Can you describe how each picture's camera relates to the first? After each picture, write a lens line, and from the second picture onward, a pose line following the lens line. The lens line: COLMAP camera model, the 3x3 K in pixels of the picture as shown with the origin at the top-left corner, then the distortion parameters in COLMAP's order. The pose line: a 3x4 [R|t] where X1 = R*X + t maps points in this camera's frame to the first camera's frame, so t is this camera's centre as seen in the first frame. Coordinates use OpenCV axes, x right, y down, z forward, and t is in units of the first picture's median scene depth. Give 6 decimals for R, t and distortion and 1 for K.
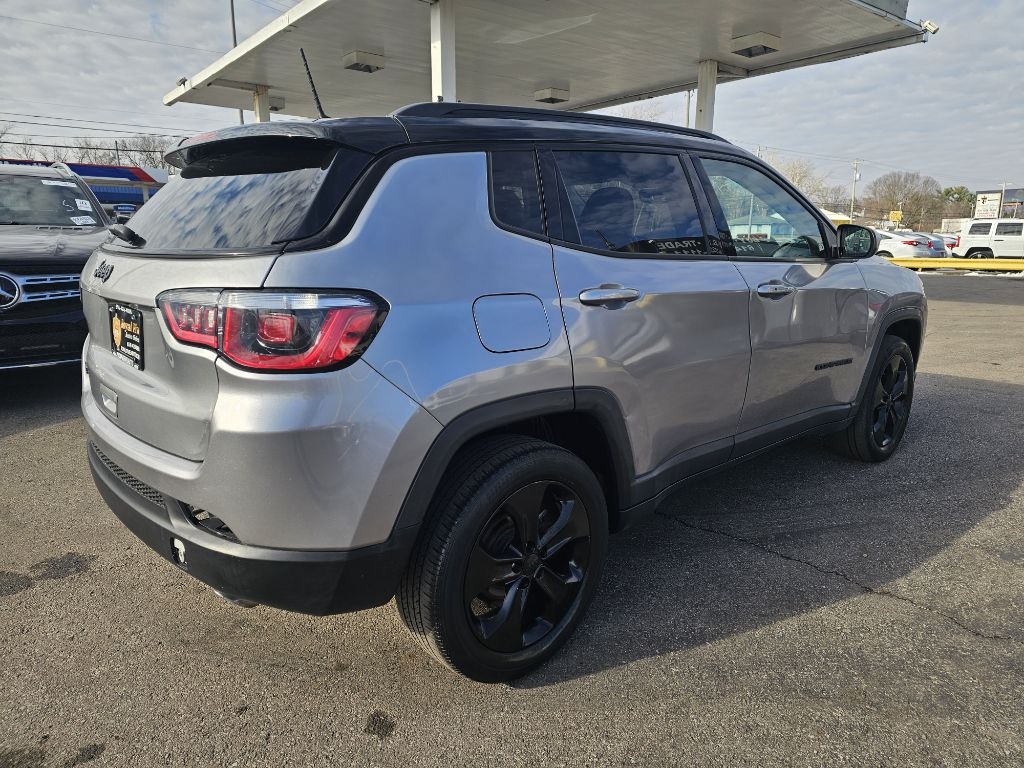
lens RADIAL K [[681.6, 0, 526.6], [0, 681.6, 345.0], [0, 0, 1]] dist [0.061854, -0.037526]
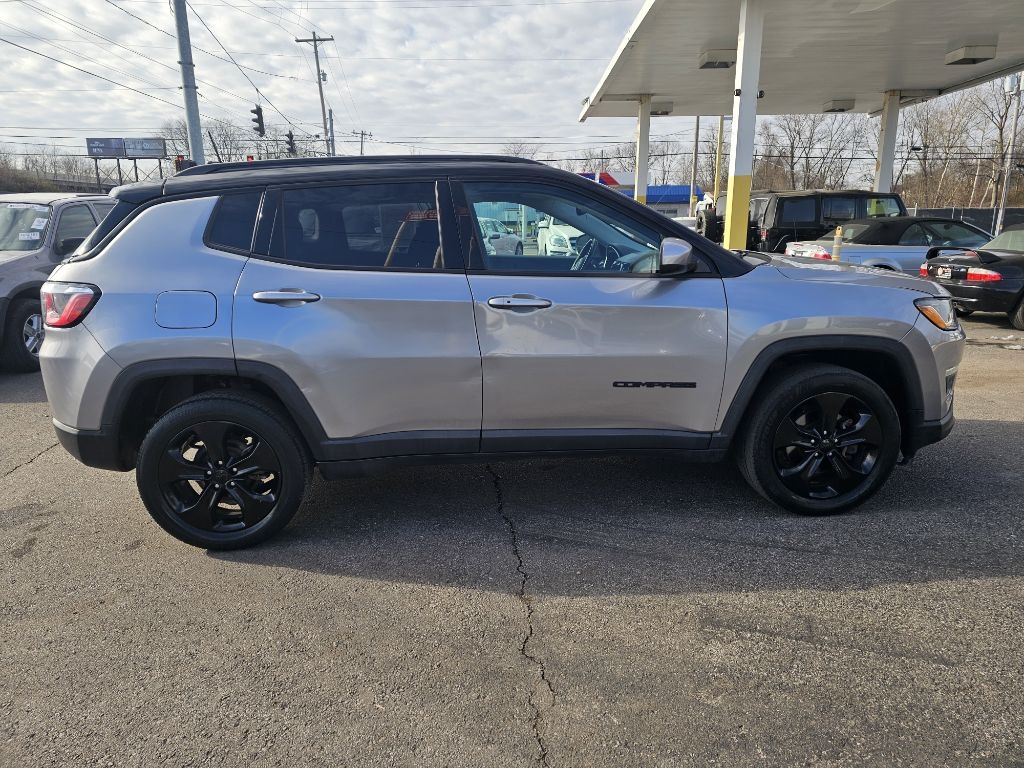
lens RADIAL K [[690.8, 0, 531.8], [0, 690.8, 339.7], [0, 0, 1]] dist [0.069448, 0.000412]
pose [[0.784148, 0.094938, -0.613268, 1.127852], [-0.092350, 0.995077, 0.035961, -0.068806], [0.613663, 0.028437, 0.789056, 0.167913]]
